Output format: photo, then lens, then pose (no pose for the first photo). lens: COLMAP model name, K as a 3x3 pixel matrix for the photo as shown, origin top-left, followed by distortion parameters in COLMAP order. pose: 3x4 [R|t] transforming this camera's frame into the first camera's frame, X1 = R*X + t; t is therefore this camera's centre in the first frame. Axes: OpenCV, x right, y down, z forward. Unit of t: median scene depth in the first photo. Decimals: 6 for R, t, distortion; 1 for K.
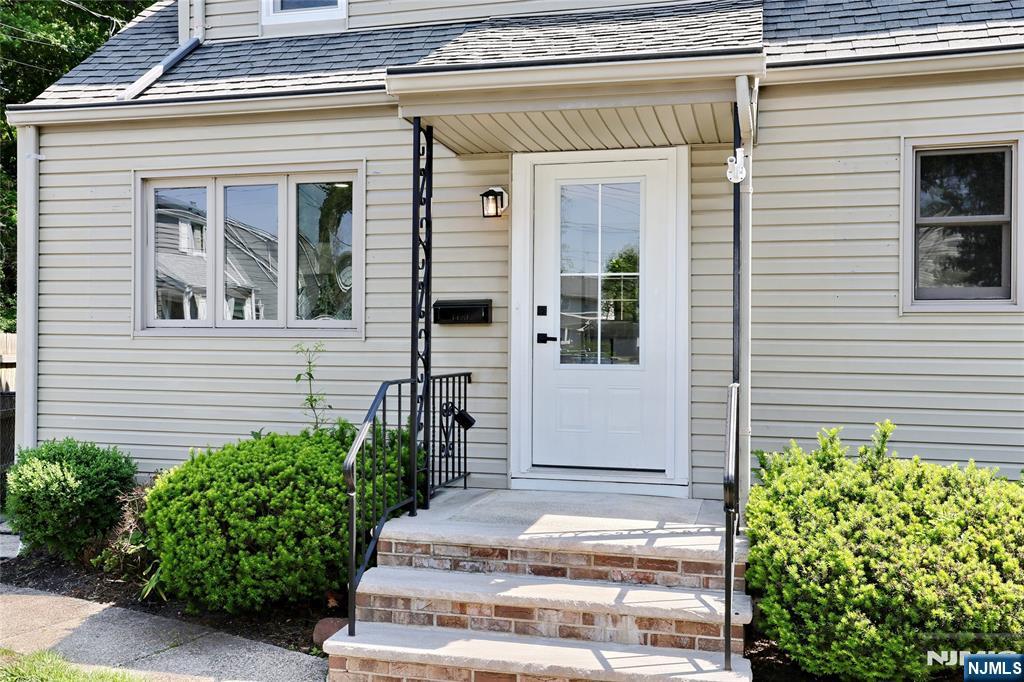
lens RADIAL K [[948.7, 0, 496.1], [0, 948.7, 328.8], [0, 0, 1]] dist [-0.016111, 0.110935]
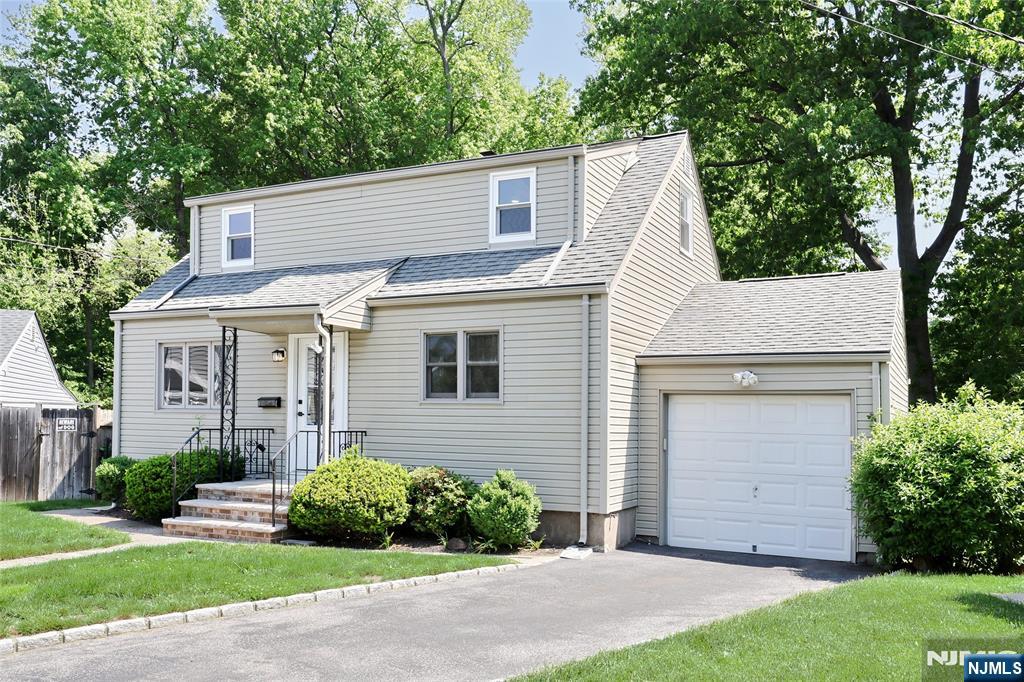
lens RADIAL K [[926.3, 0, 512.5], [0, 926.3, 347.6], [0, 0, 1]] dist [-0.004588, 0.000646]
pose [[0.975838, -0.010635, -0.218236, 1.316092], [-0.004358, 0.997669, -0.068103, 0.000152], [0.218451, 0.067409, 0.973517, -1.366952]]
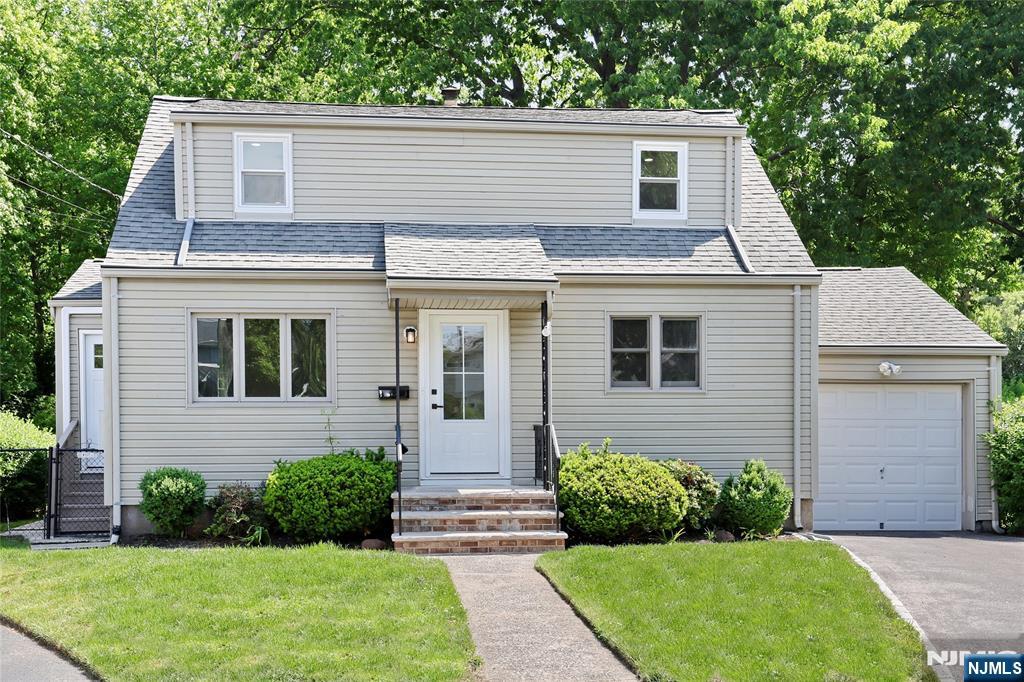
lens RADIAL K [[1251.3, 0, 511.0], [0, 1251.3, 376.7], [0, 0, 1]] dist [0.087851, 0.006947]
pose [[0.921397, 0.003804, 0.388604, -0.992347], [0.005552, 0.999721, -0.022950, 0.011349], [-0.388583, 0.023304, 0.921119, -1.735379]]
